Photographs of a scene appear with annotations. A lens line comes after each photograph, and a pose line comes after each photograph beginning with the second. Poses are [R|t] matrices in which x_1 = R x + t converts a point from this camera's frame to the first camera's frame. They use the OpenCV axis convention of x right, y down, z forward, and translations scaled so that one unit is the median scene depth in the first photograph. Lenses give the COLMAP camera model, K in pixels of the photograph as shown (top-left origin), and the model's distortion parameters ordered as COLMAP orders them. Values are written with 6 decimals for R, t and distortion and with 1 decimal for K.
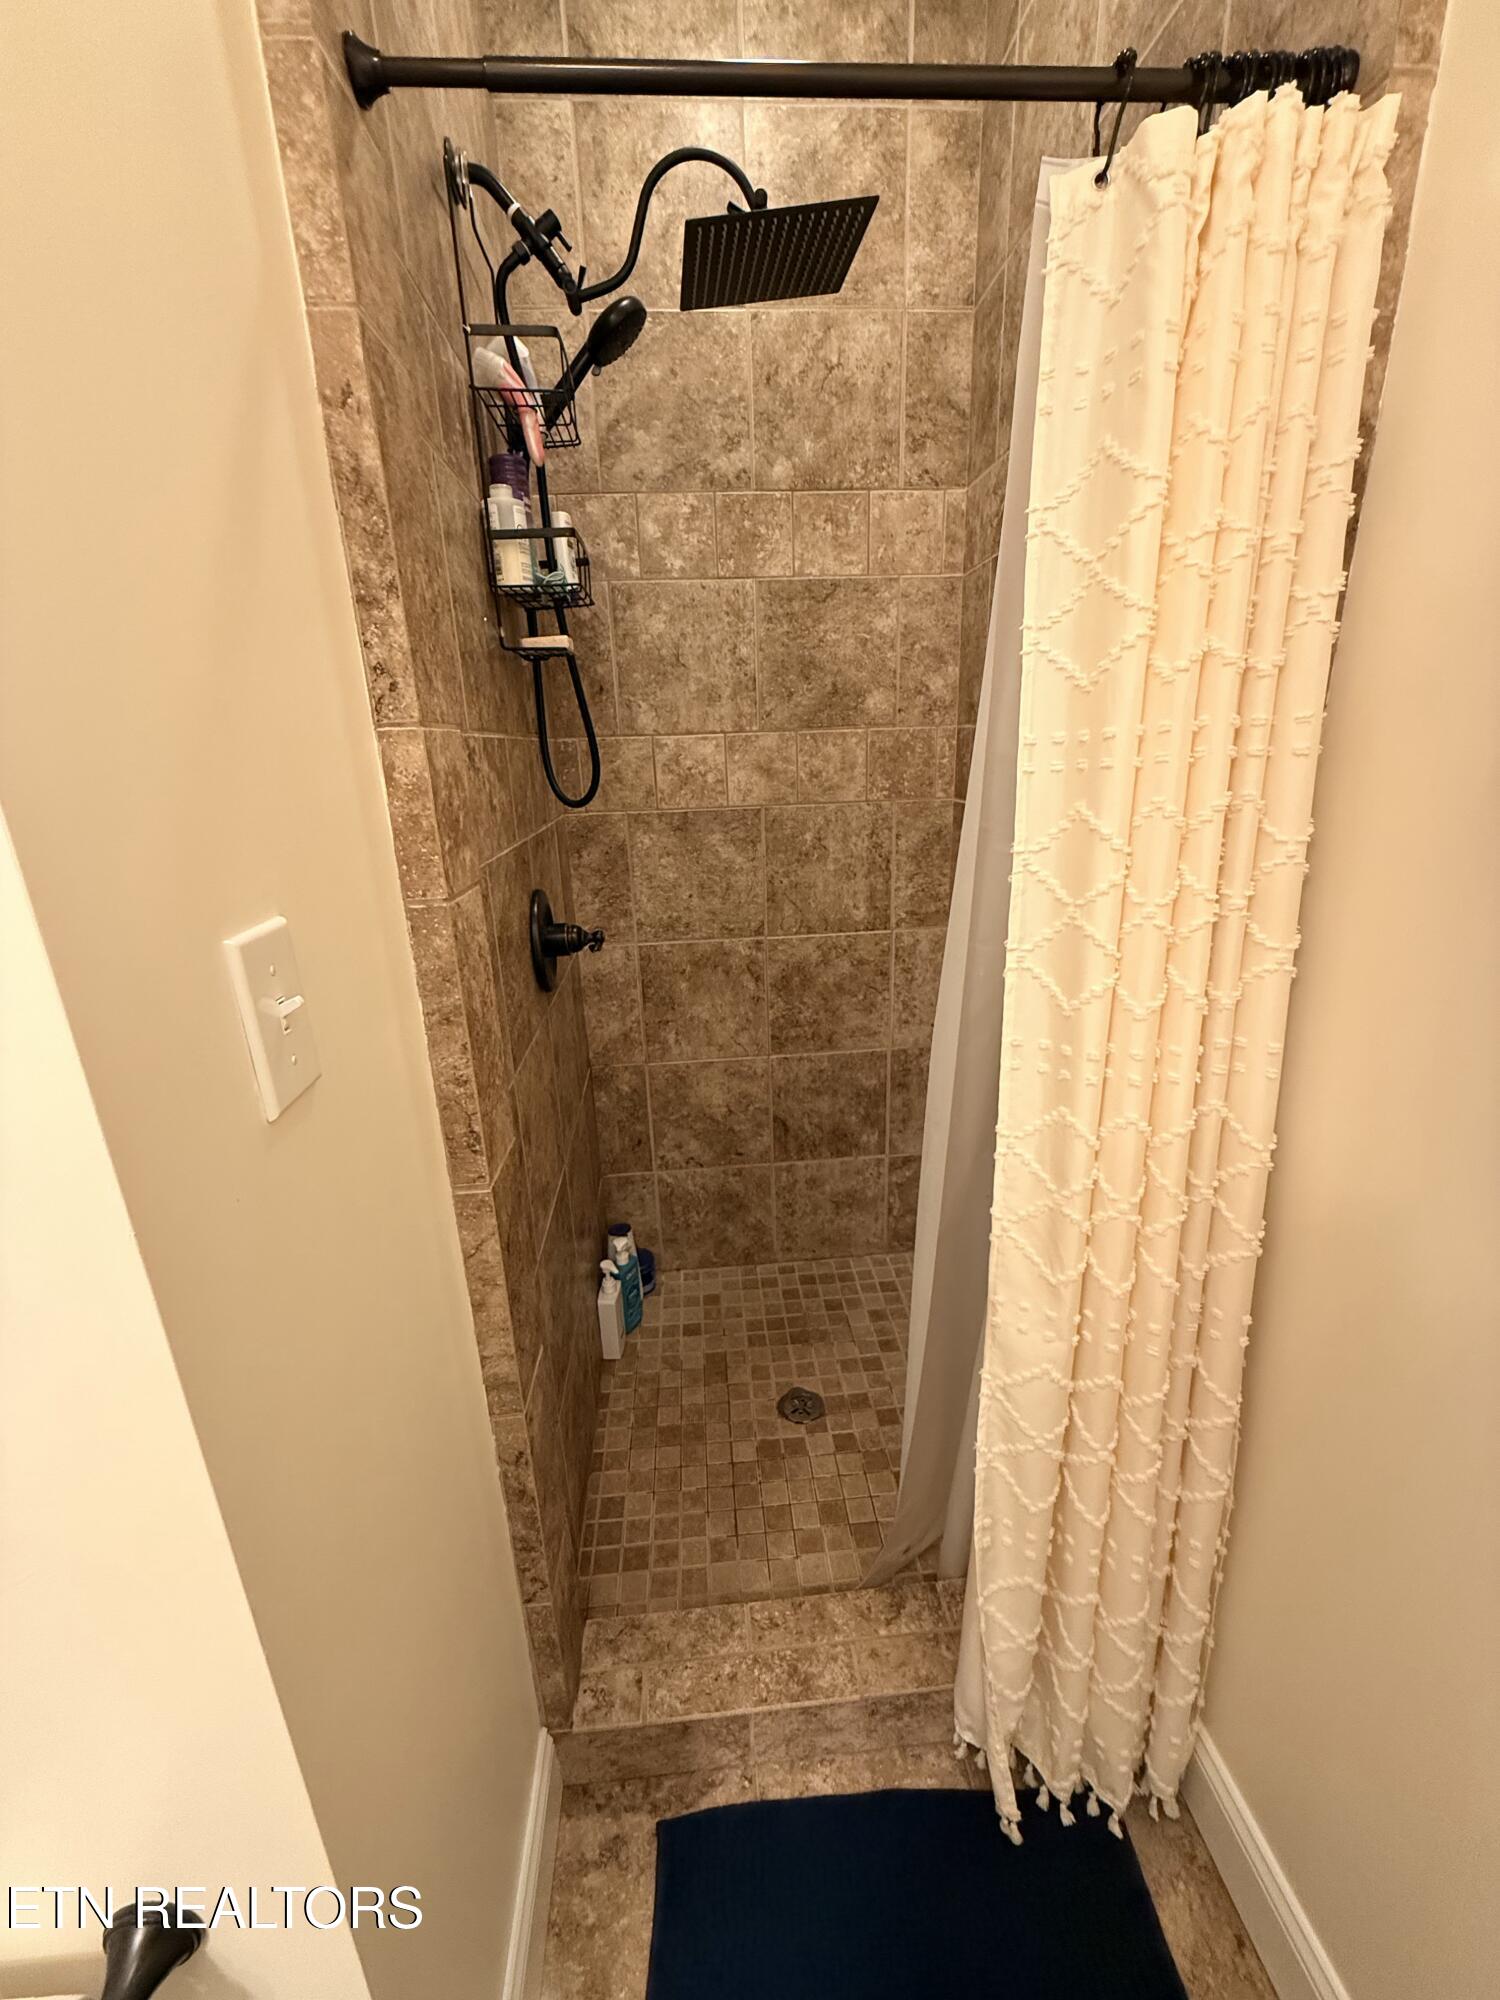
lens RADIAL K [[795.7, 0, 752.7], [0, 795.7, 997.9], [0, 0, 1]] dist [-0.000465, 0.000012]
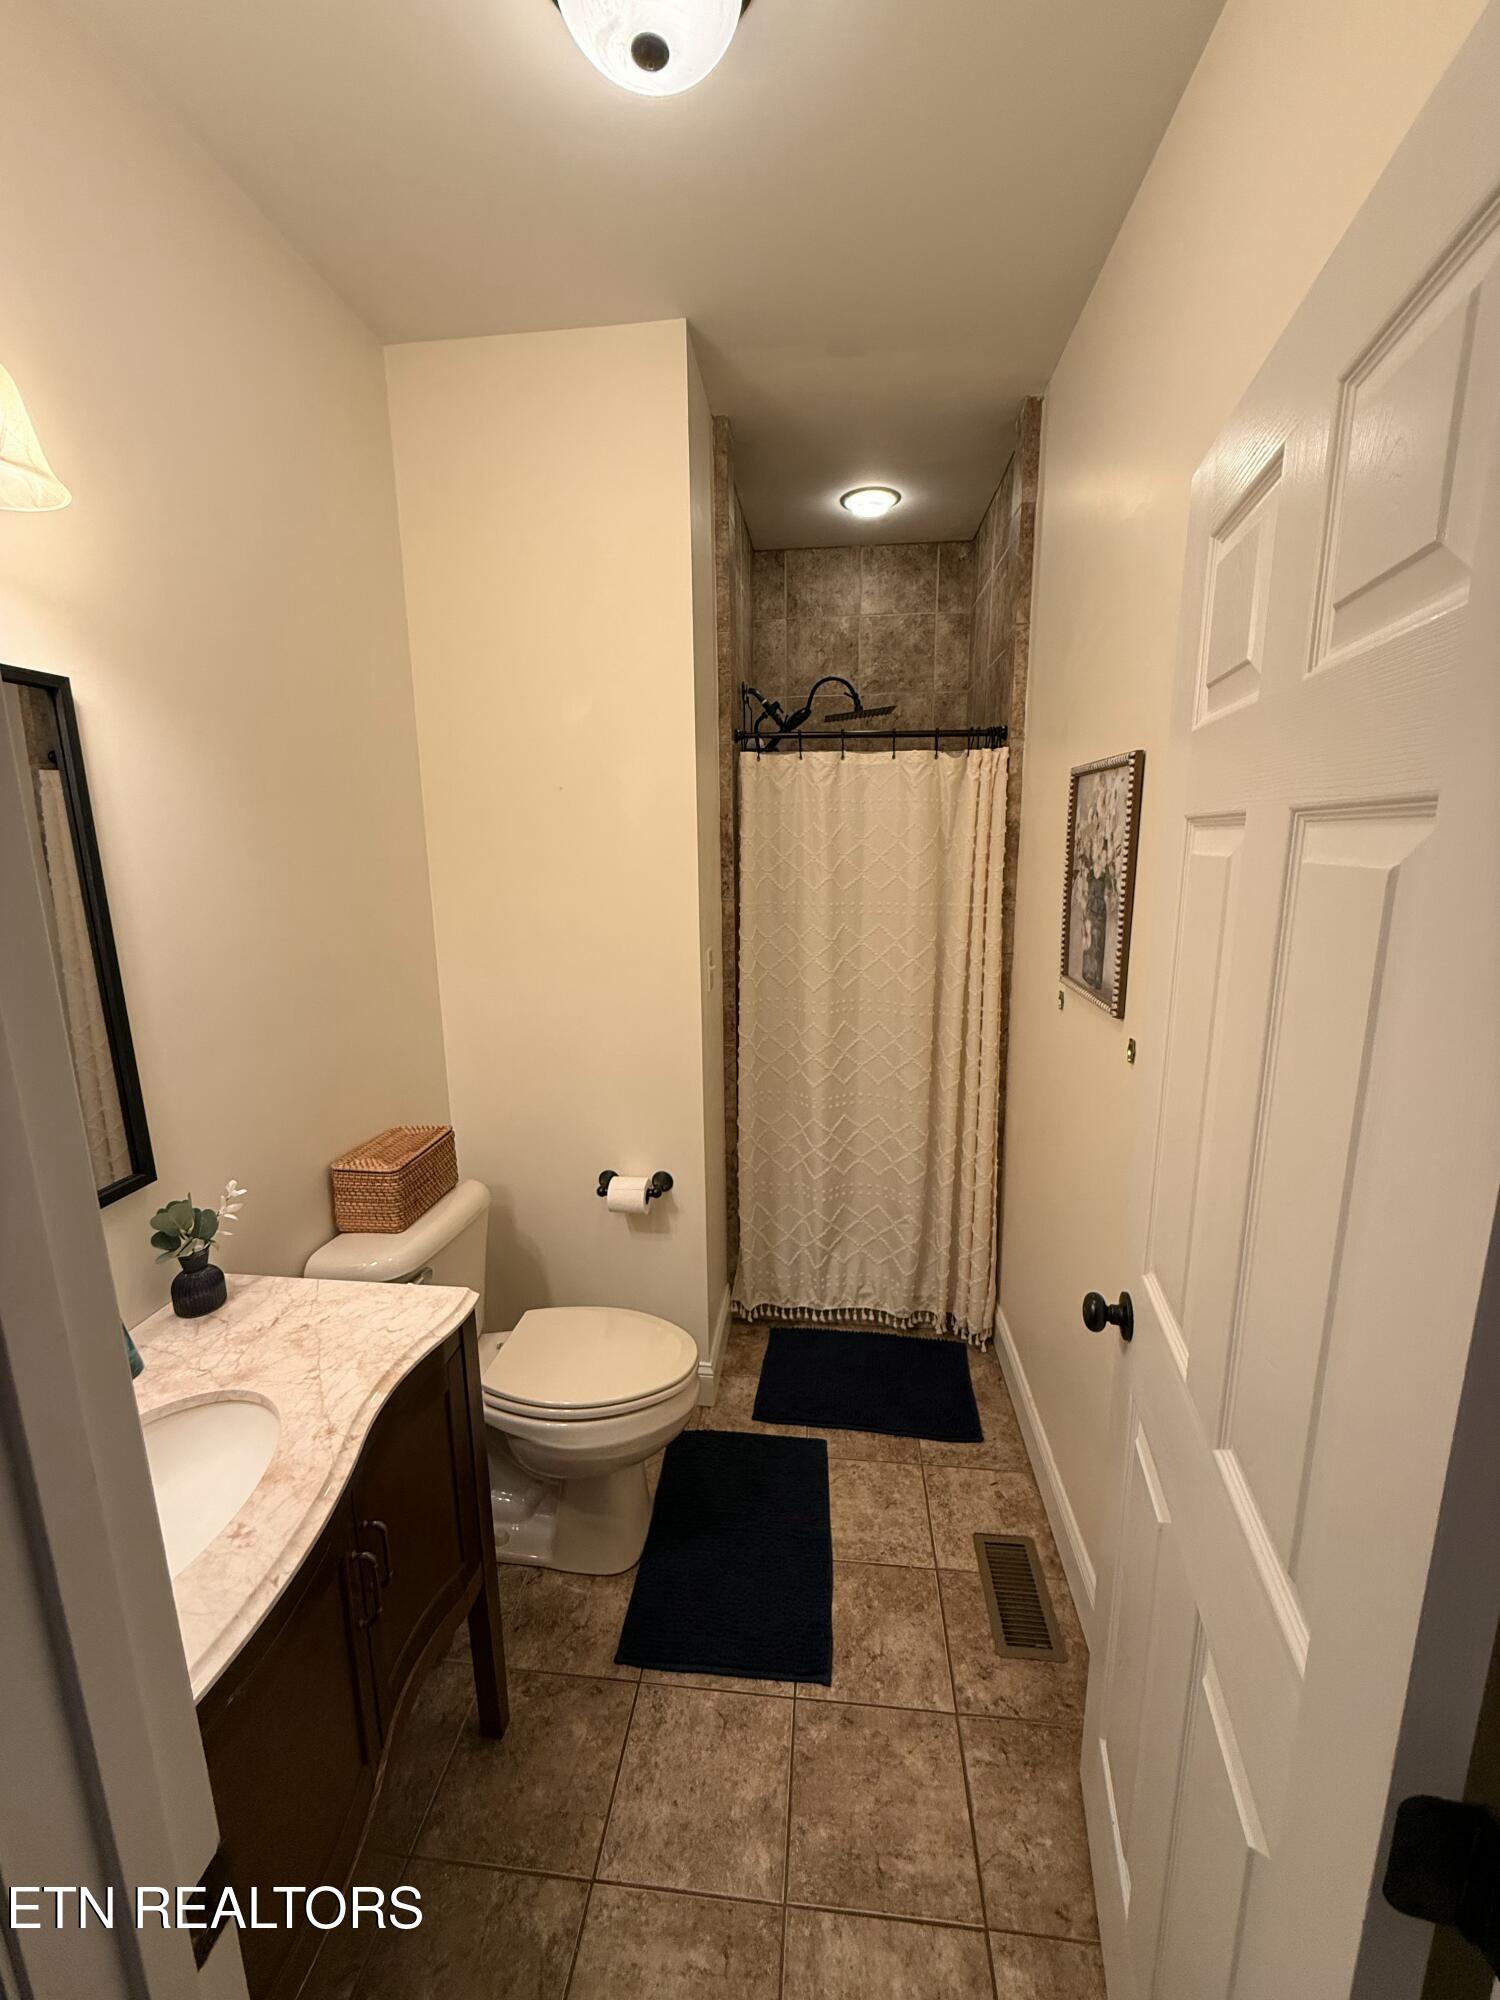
lens RADIAL K [[795.7, 0, 752.7], [0, 795.7, 997.9], [0, 0, 1]] dist [-0.000465, 0.000012]
pose [[0.982289, 0.059312, -0.177737, 0.201808], [-0.078067, 0.991875, -0.100451, 0.281806], [0.170334, 0.112548, 0.978938, -1.527221]]
